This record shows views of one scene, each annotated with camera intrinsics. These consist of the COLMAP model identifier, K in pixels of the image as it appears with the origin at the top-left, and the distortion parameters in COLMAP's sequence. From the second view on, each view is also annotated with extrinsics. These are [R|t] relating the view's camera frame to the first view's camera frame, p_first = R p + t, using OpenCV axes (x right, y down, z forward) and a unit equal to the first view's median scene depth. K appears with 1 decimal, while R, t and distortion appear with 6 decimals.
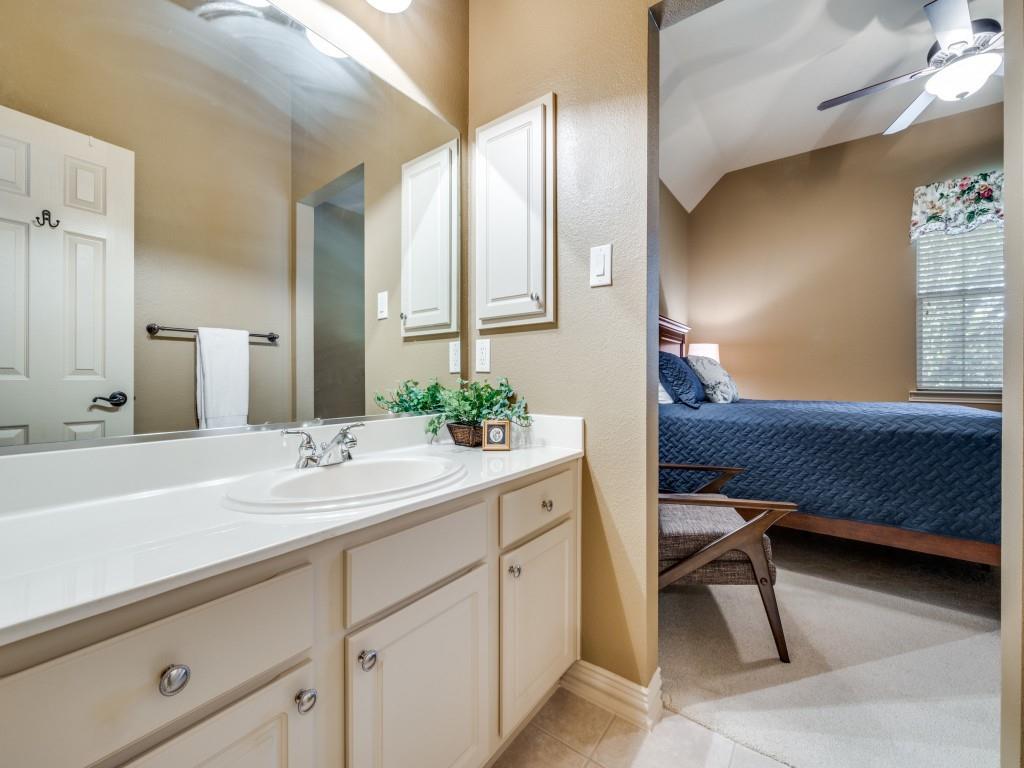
lens RADIAL K [[411.7, 0, 513.5], [0, 411.7, 387.8], [0, 0, 1]] dist [-0.004834, 0.000392]
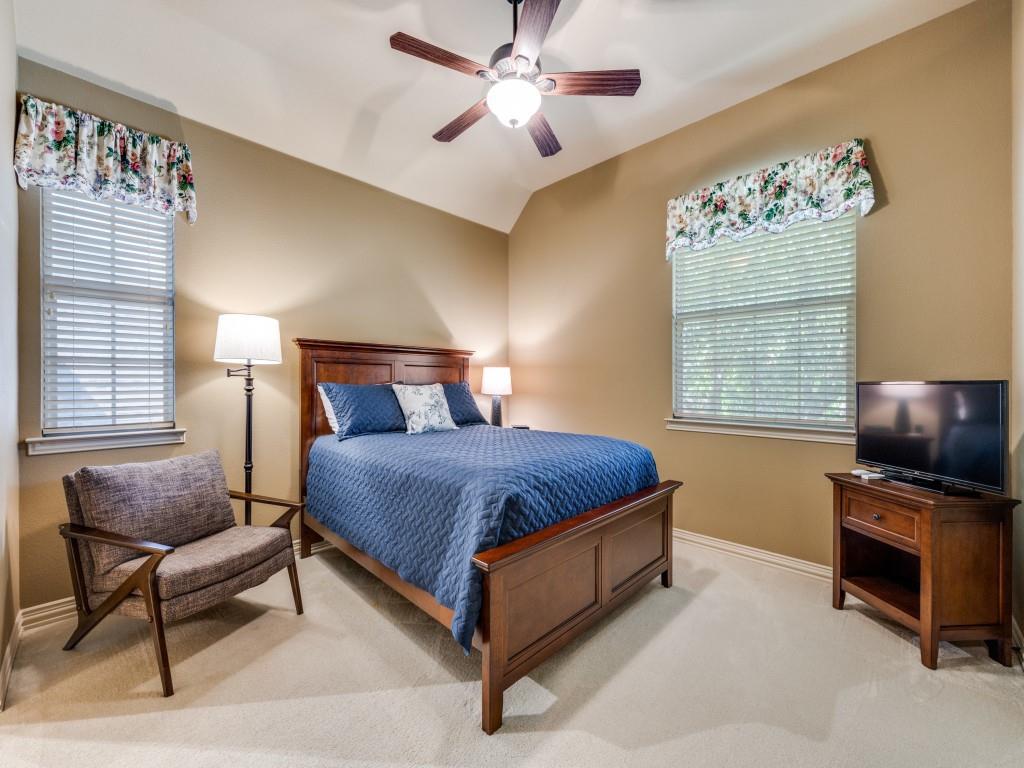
lens RADIAL K [[411.7, 0, 508.3], [0, 411.7, 377.4], [0, 0, 1]] dist [-0.004834, 0.000392]
pose [[0.985421, 0.001239, -0.170130, 0.815552], [-0.006716, 0.999477, -0.031625, -0.061710], [0.170002, 0.032307, 0.984914, 0.040770]]
